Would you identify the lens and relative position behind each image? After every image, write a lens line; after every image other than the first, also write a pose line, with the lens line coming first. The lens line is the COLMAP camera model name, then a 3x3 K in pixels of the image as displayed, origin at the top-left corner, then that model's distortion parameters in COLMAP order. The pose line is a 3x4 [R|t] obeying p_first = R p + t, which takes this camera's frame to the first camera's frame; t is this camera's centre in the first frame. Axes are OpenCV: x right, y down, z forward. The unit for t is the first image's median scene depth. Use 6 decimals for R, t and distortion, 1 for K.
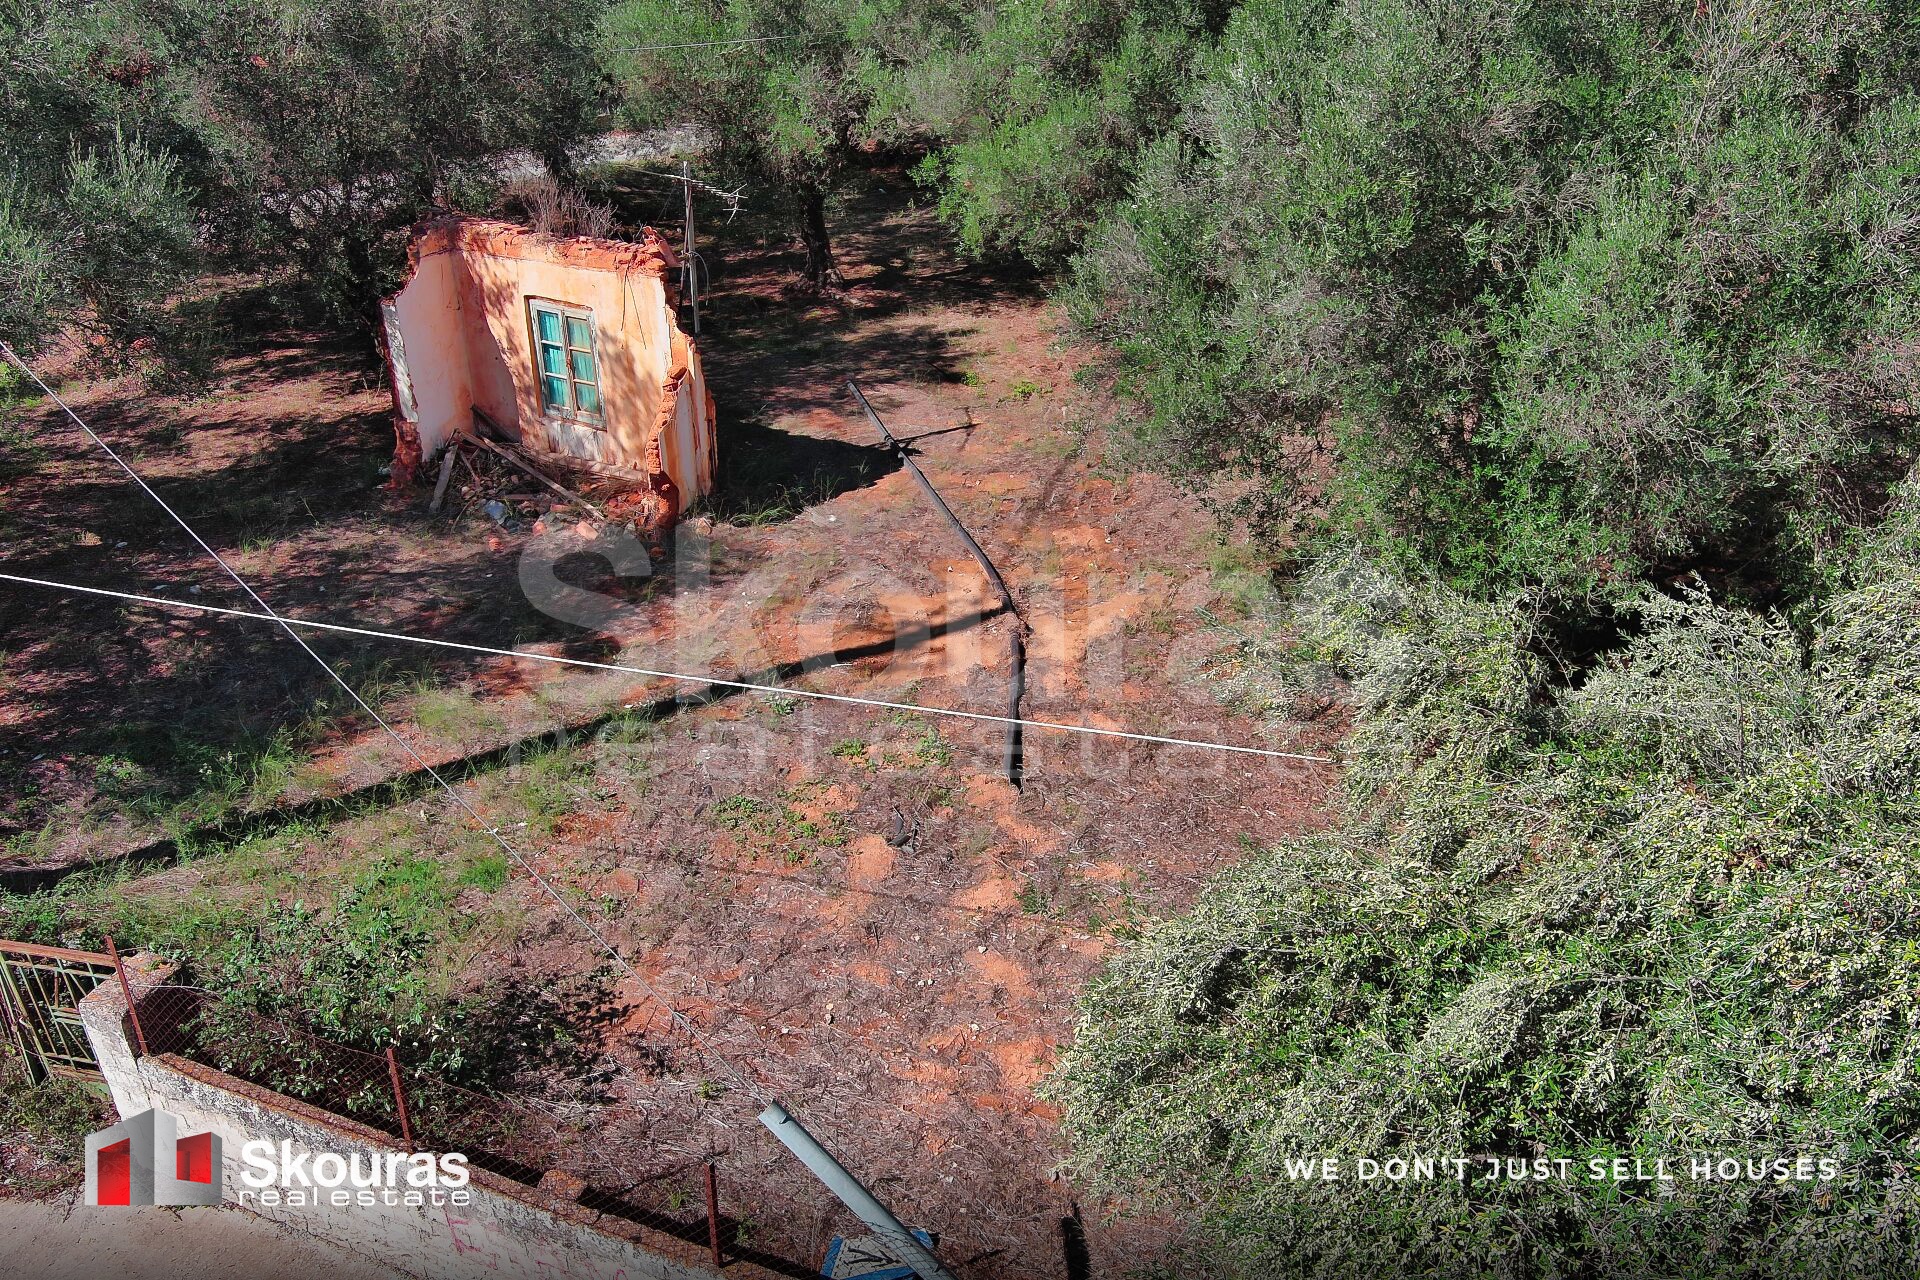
lens RADIAL K [[1478.4, 0, 951.3], [0, 1478.4, 652.1], [0, 0, 1]] dist [0.013379, -0.009599]
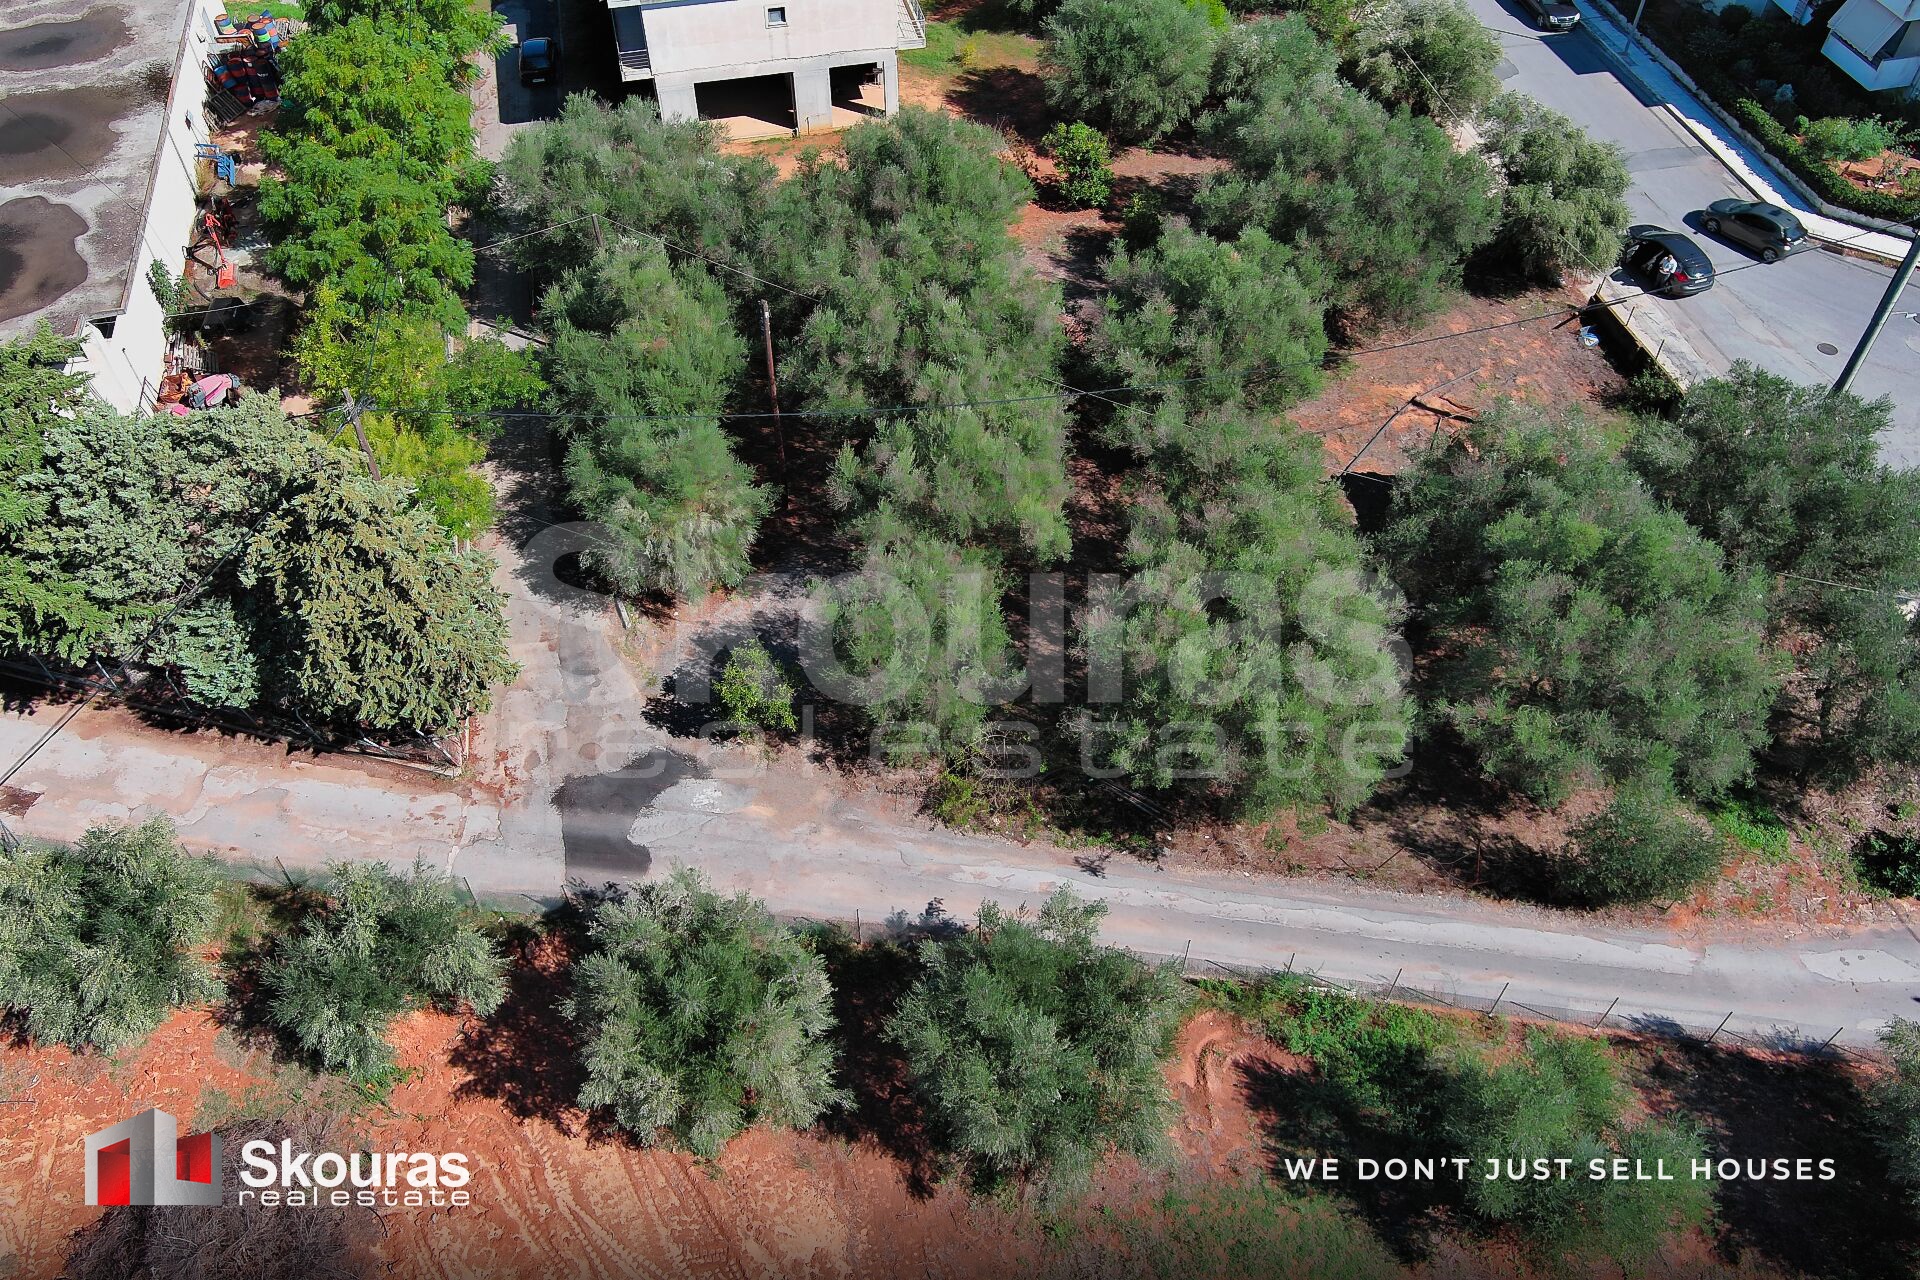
lens RADIAL K [[1478.4, 0, 953.7], [0, 1478.4, 639.3], [0, 0, 1]] dist [0.013379, -0.009599]
pose [[-0.570047, -0.619558, 0.539624, -1.326994], [0.417328, 0.347410, 0.839728, -2.721613], [-0.707731, 0.703885, 0.060519, 1.703372]]
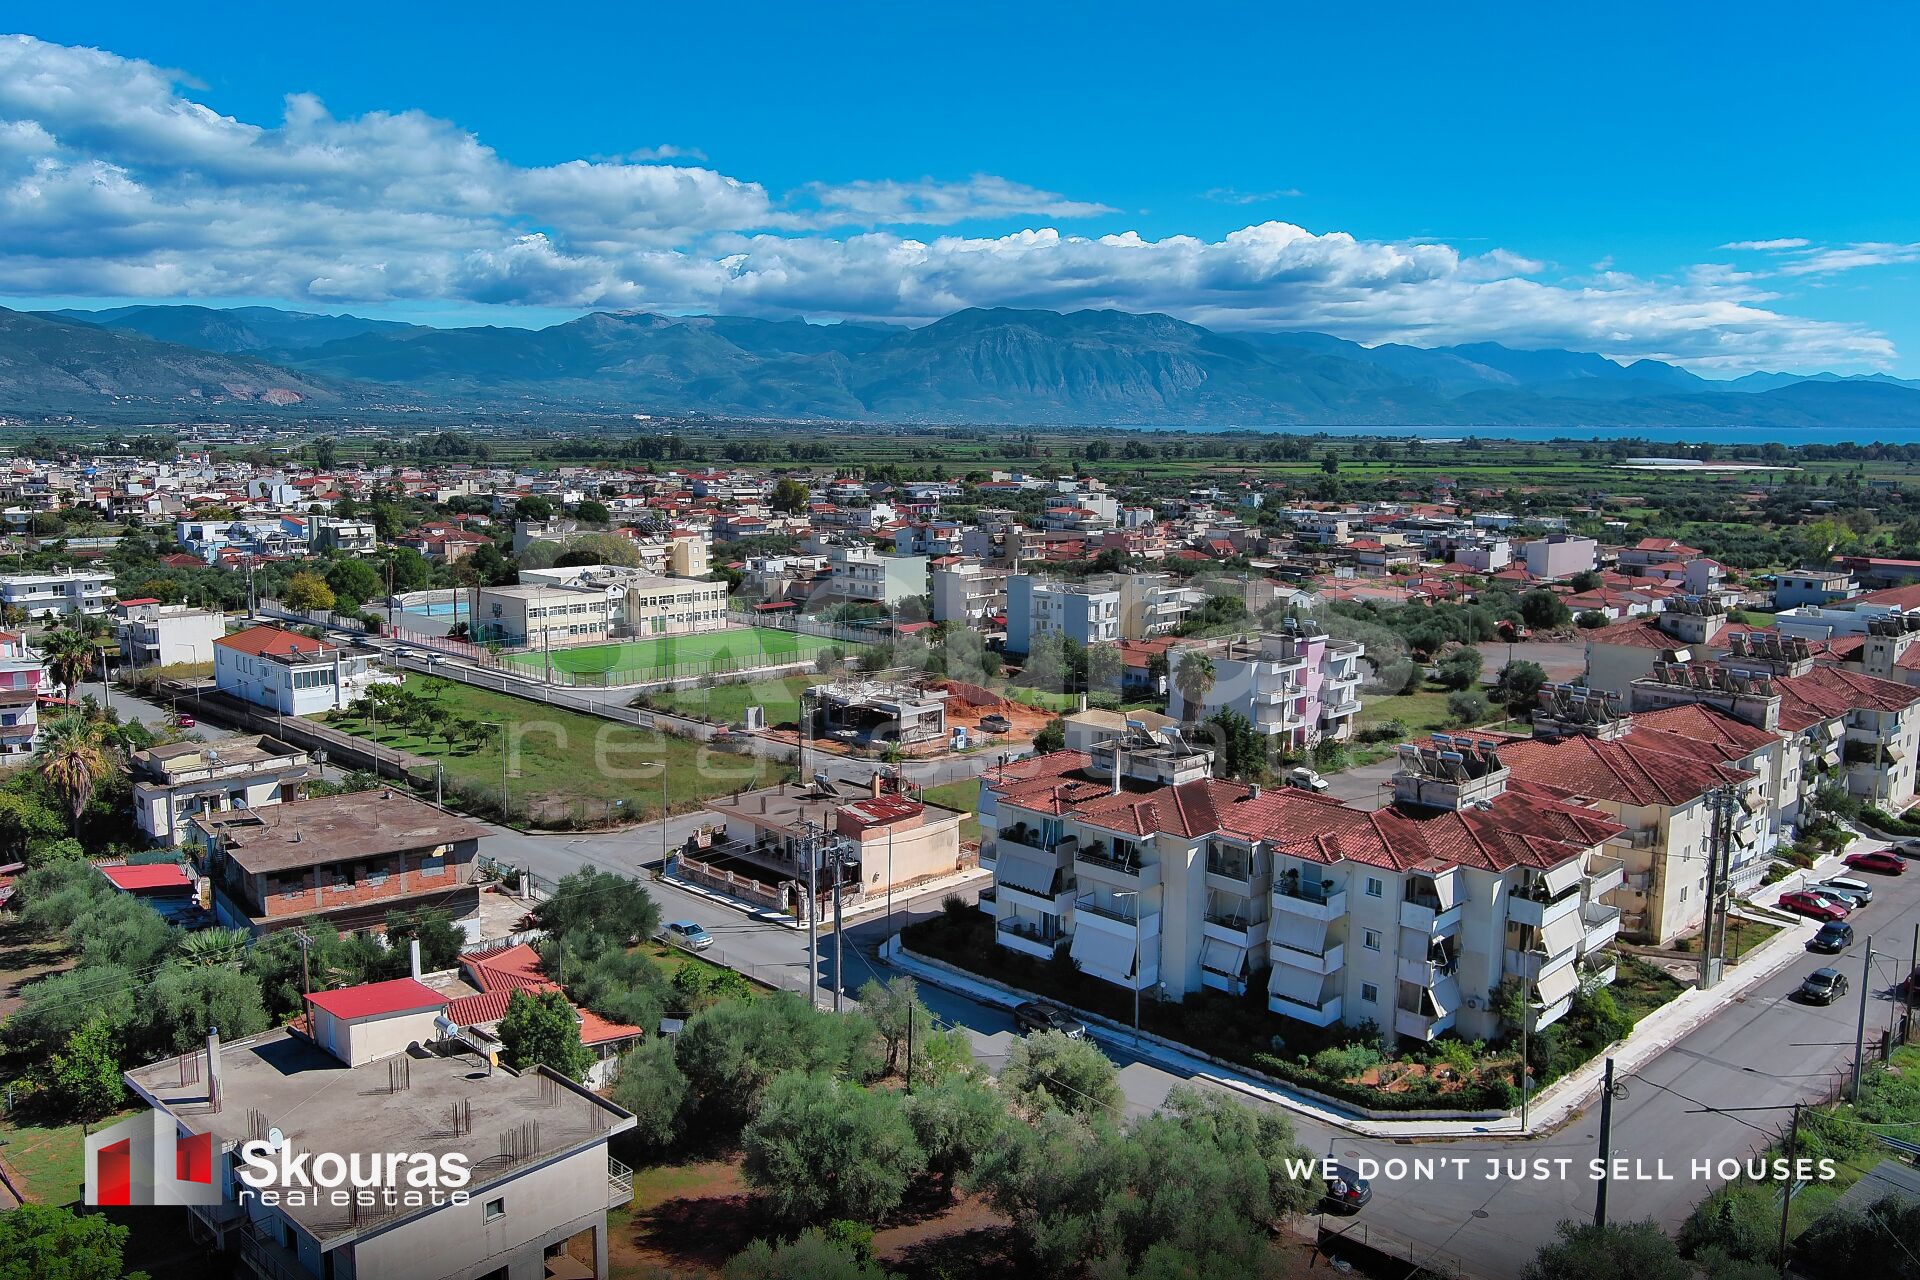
lens RADIAL K [[1478.4, 0, 953.8], [0, 1478.4, 643.9], [0, 0, 1]] dist [0.013379, -0.009599]
pose [[-0.931882, -0.059948, 0.357773, -0.332317], [0.177711, 0.784359, 0.594306, -3.158524], [-0.316250, 0.617403, -0.720277, 2.401280]]
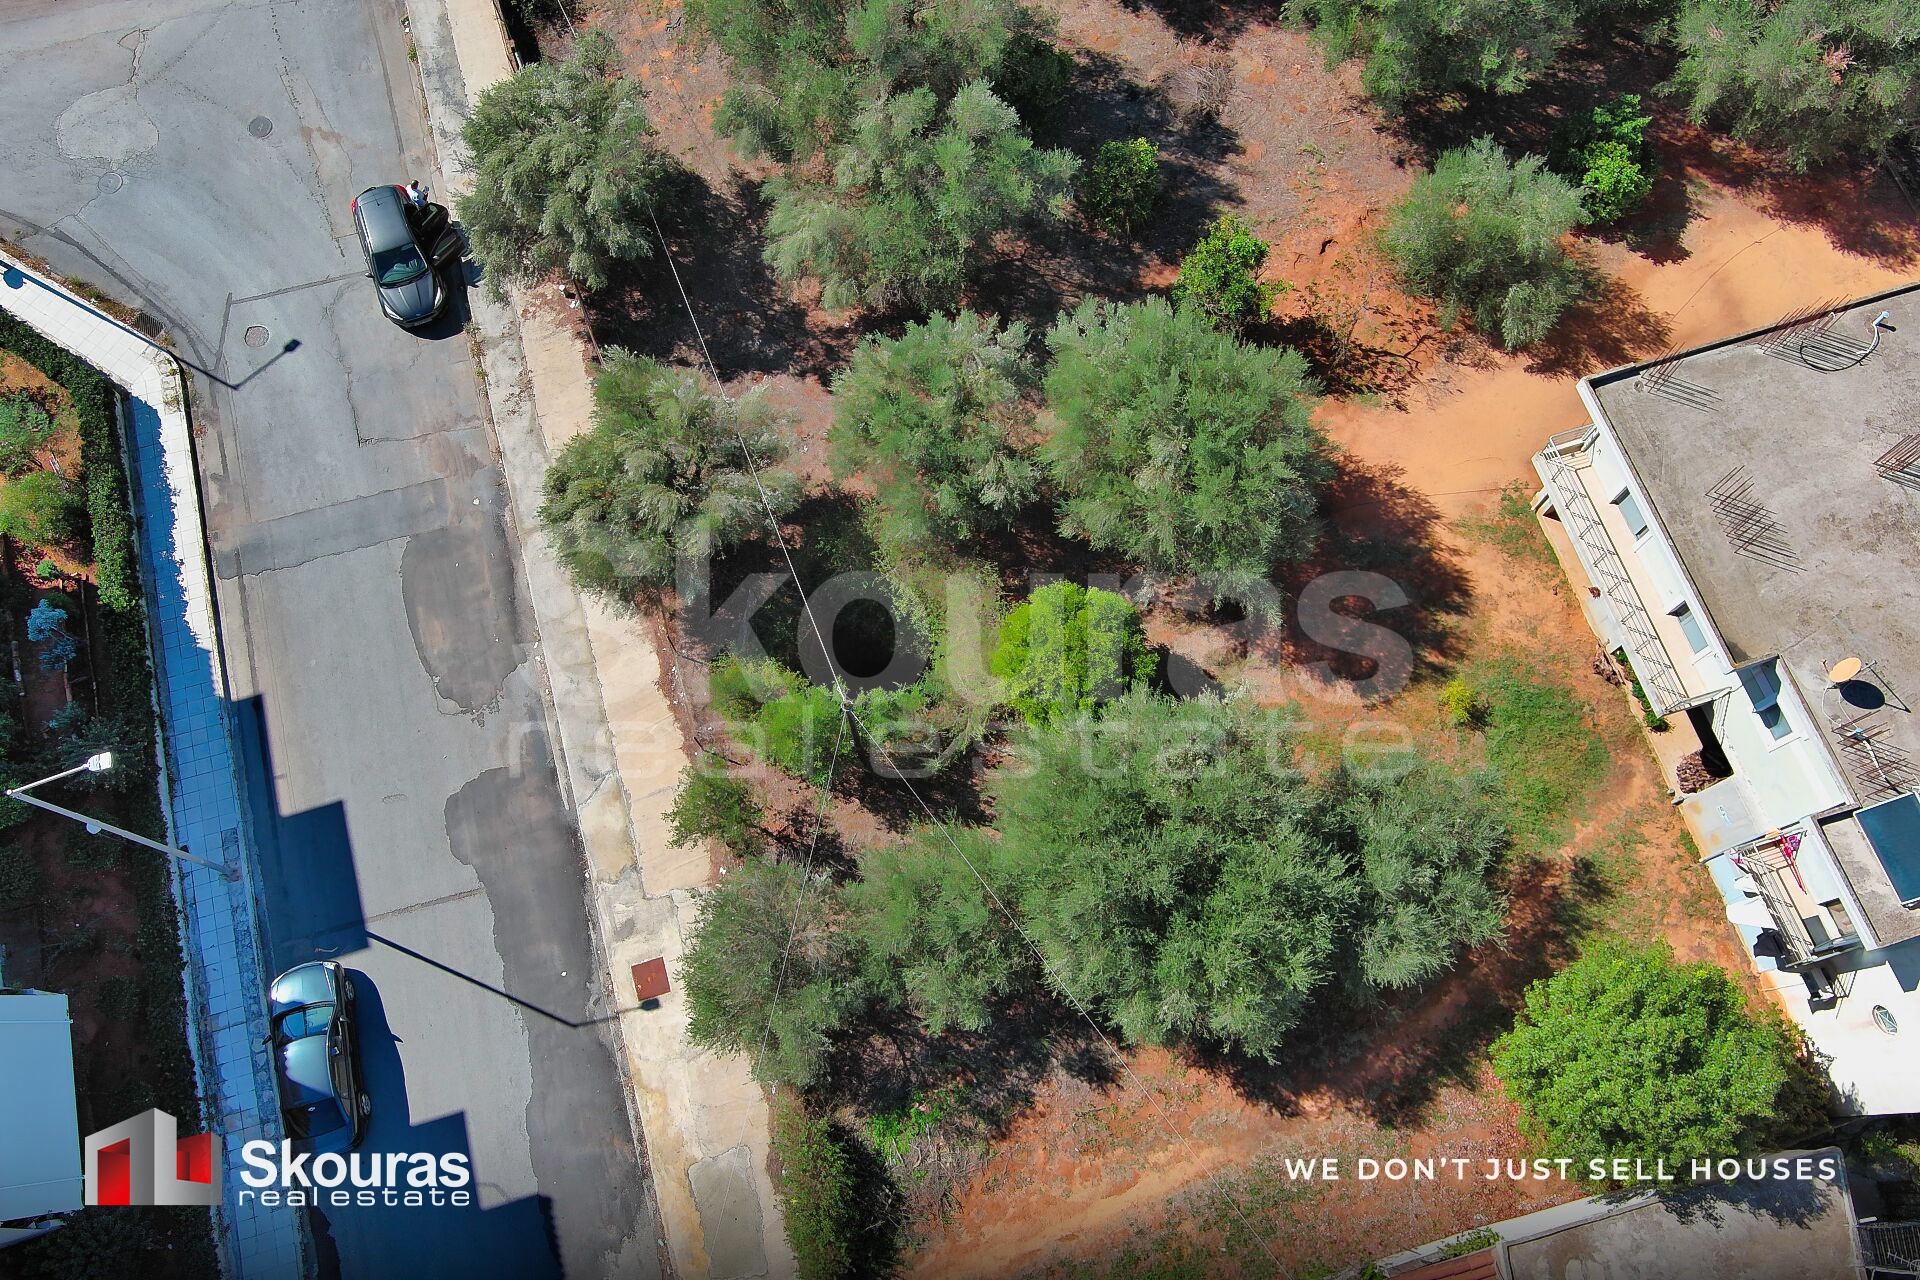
lens RADIAL K [[1478.4, 0, 954.0], [0, 1478.4, 641.7], [0, 0, 1]] dist [0.013379, -0.009599]
pose [[0.634502, 0.726509, -0.263803, 1.700463], [-0.382507, 0.591731, 0.709607, -1.260454], [0.671636, -0.349341, 0.653349, -0.973426]]
